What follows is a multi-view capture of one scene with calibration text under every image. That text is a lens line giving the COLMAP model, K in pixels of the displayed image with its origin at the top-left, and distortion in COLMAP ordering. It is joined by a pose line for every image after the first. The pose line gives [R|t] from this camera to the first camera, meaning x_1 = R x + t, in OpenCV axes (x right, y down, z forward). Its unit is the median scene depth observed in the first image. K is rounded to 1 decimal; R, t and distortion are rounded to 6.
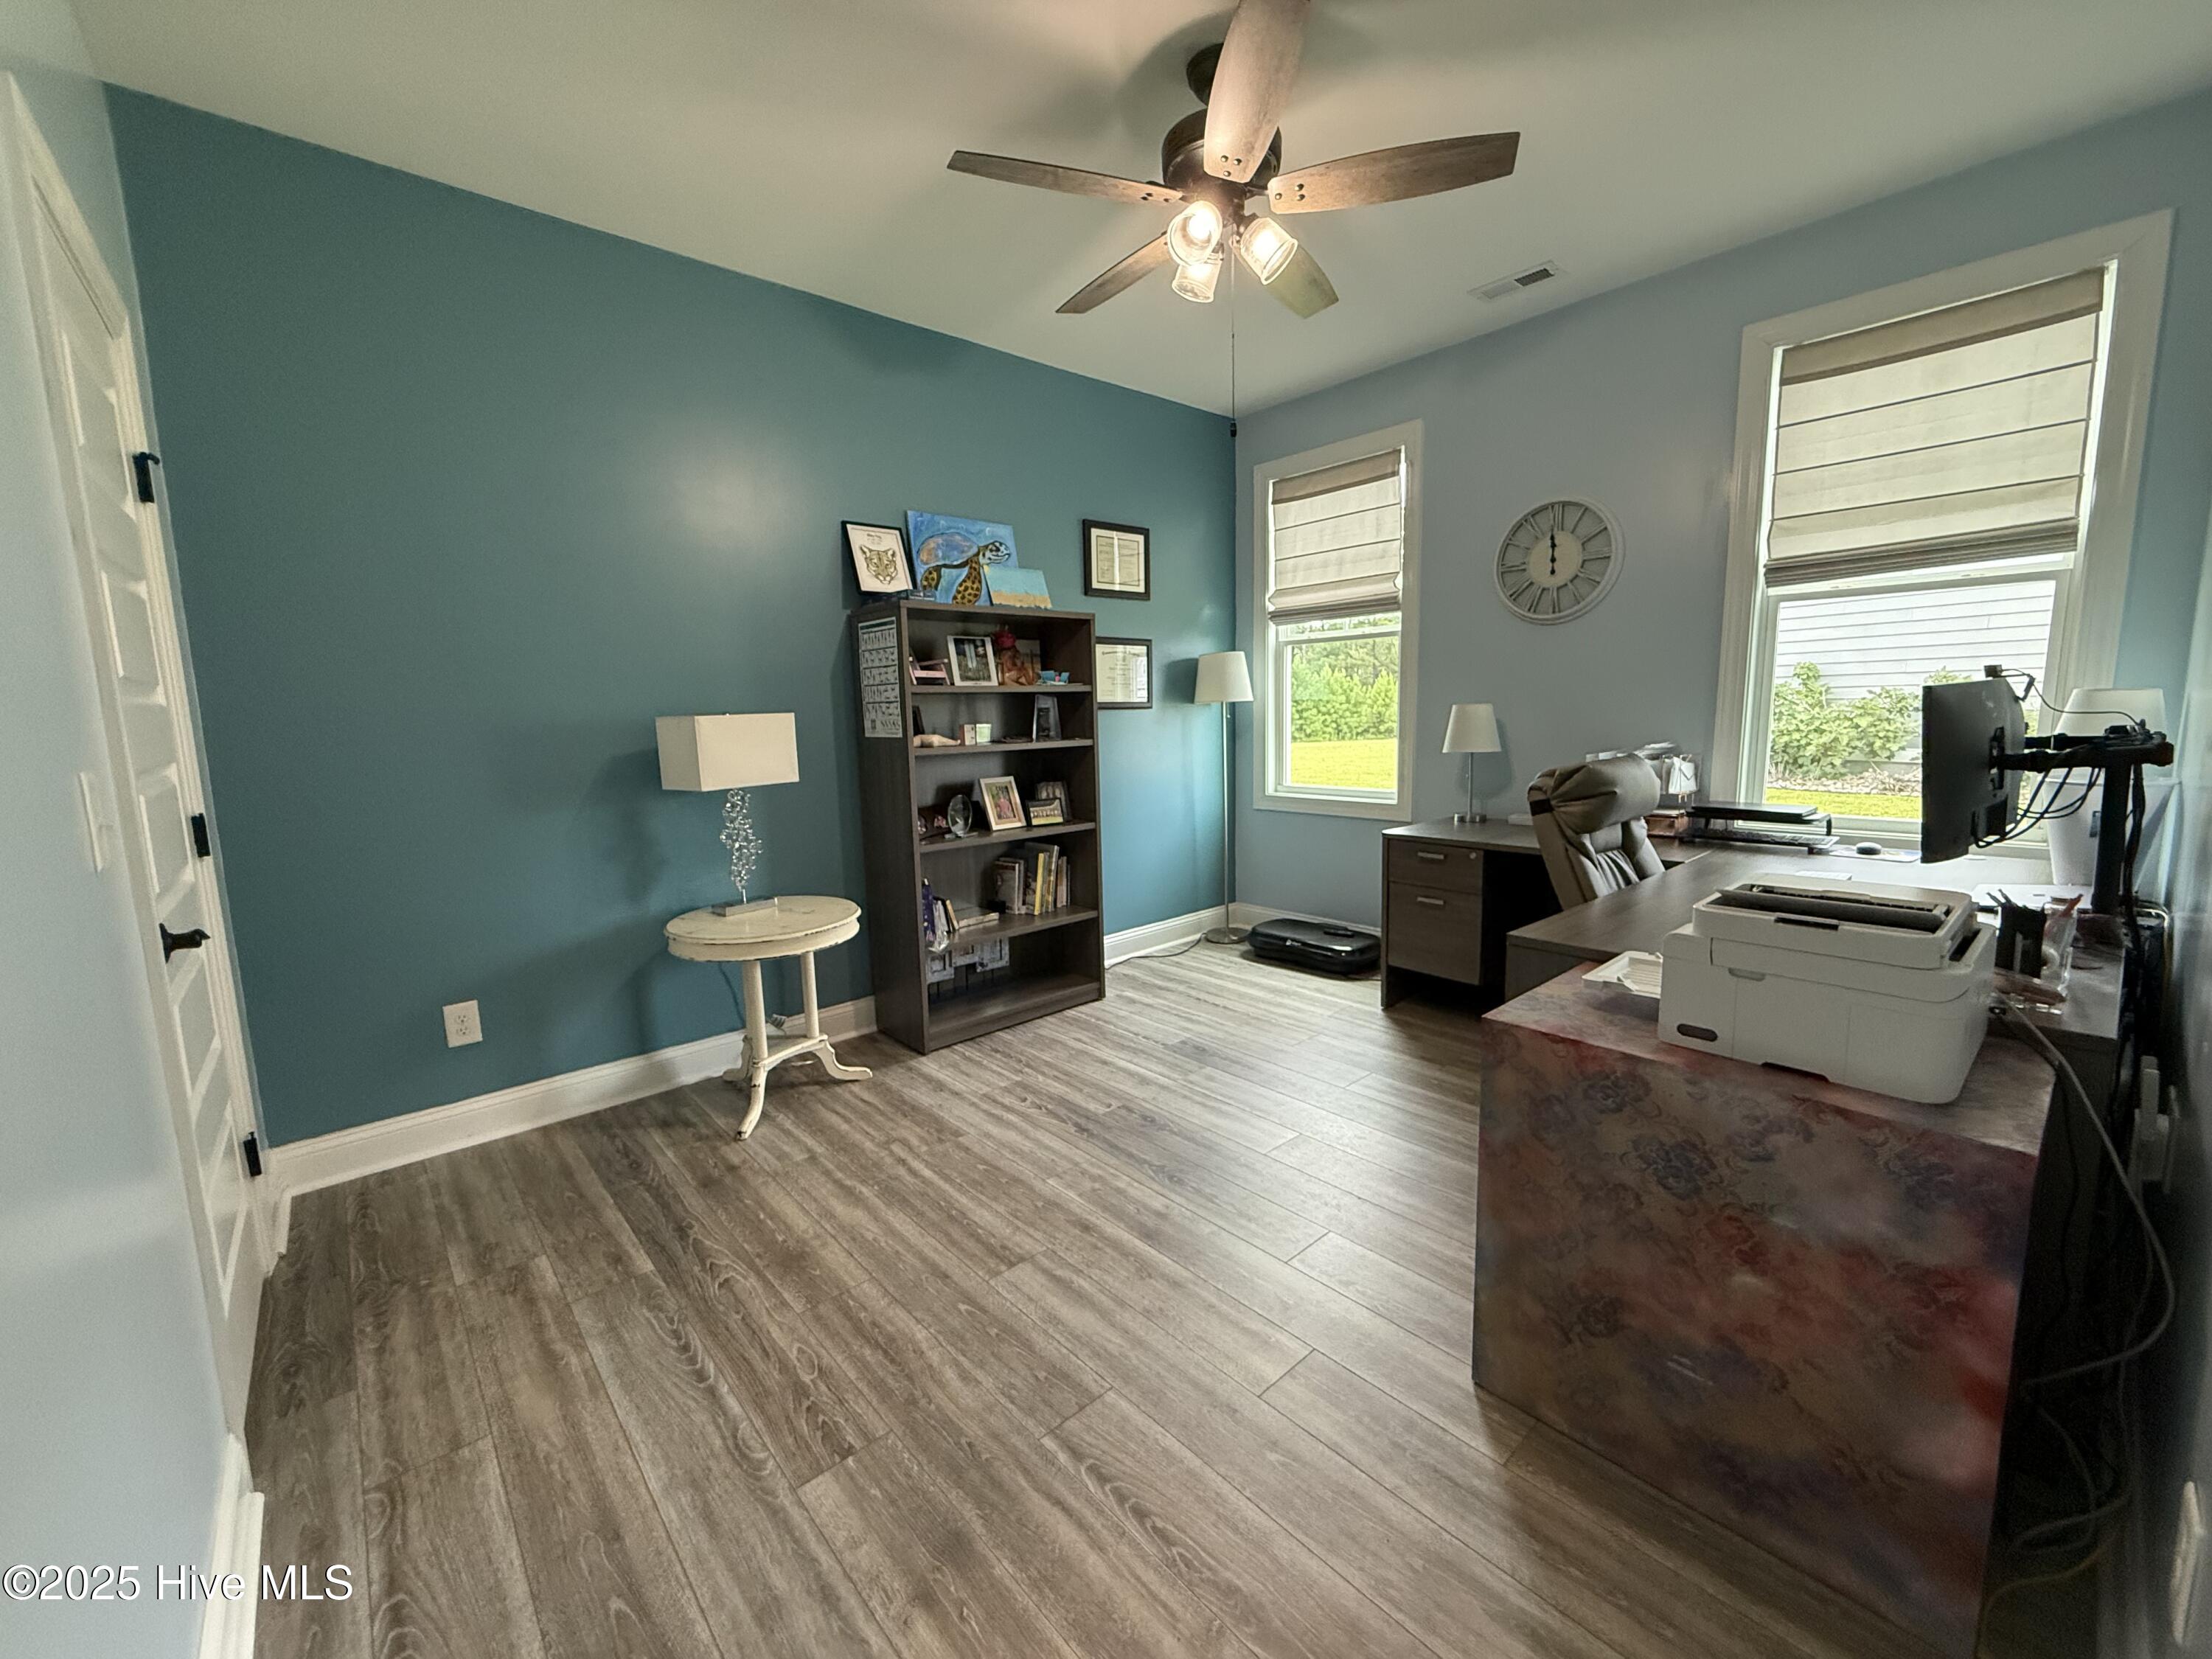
lens RADIAL K [[878.4, 0, 1103.8], [0, 878.4, 827.7], [0, 0, 1]] dist [0.001146, 0.000732]
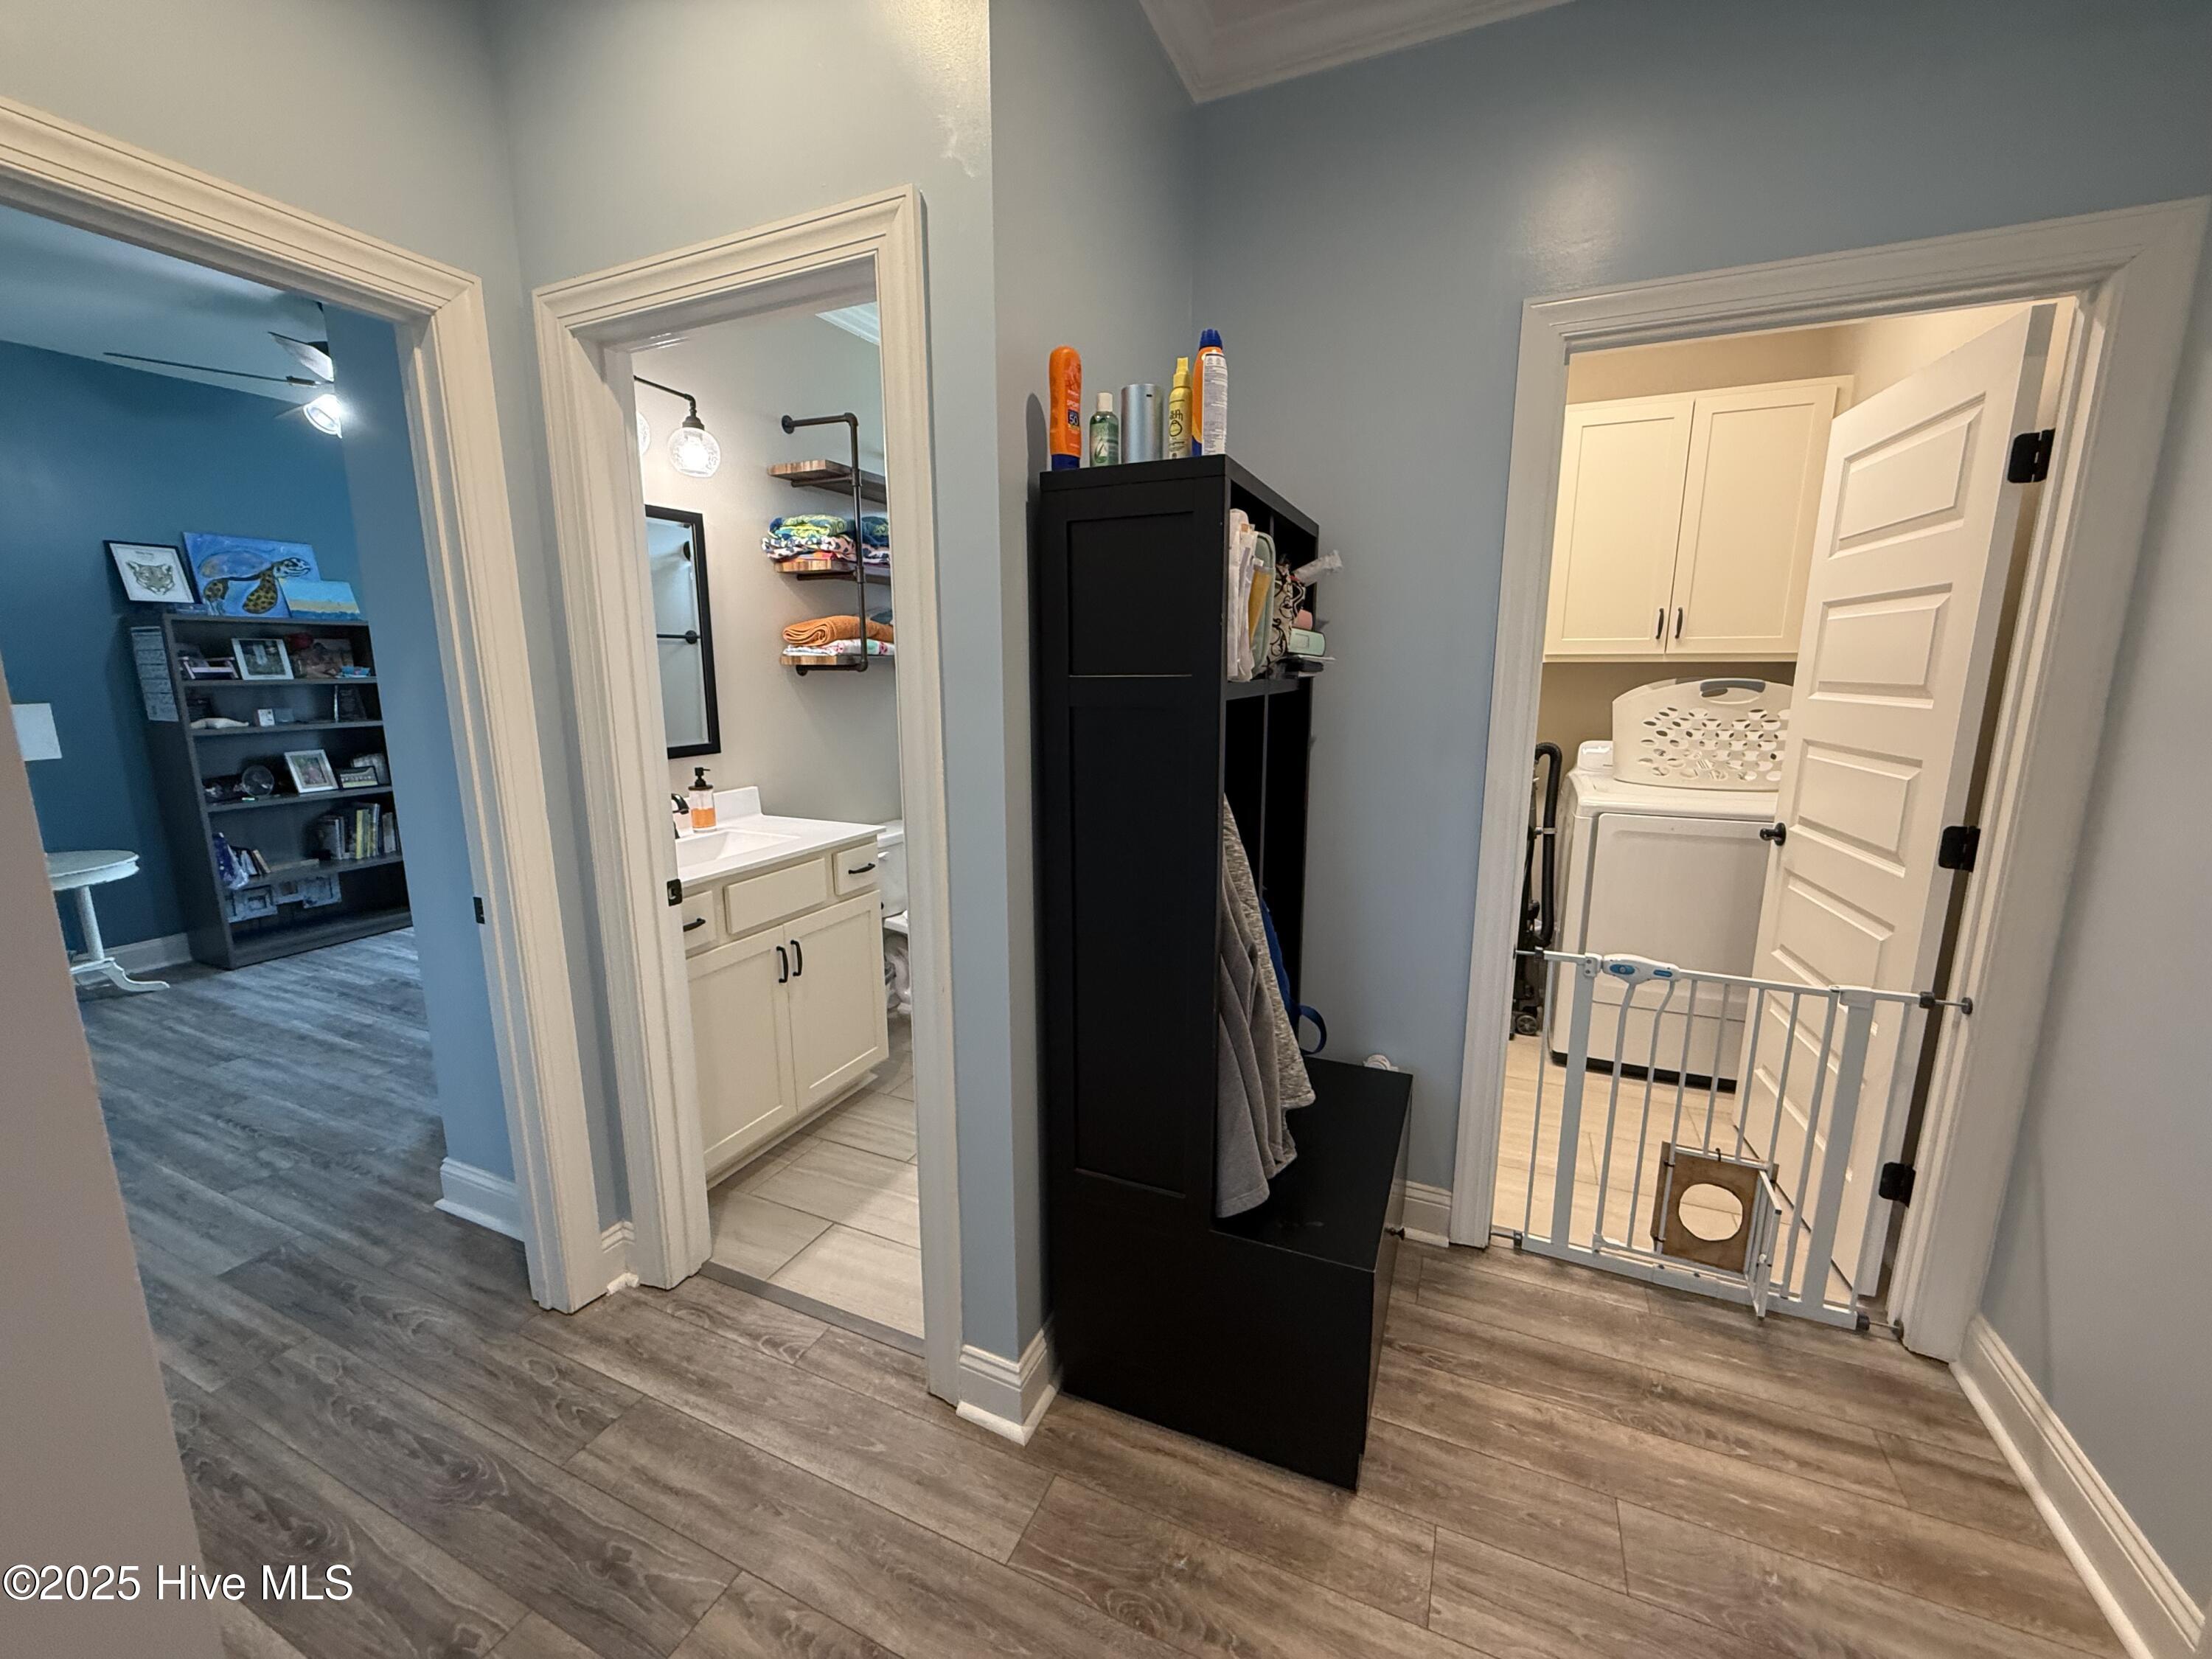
lens RADIAL K [[878.4, 0, 1090.4], [0, 878.4, 828.7], [0, 0, 1]] dist [0.001146, 0.000732]
pose [[0.914094, -0.049815, 0.402431, 0.415401], [0.031060, 0.998111, 0.053001, 0.023296], [-0.404311, -0.035949, 0.913915, -0.640140]]
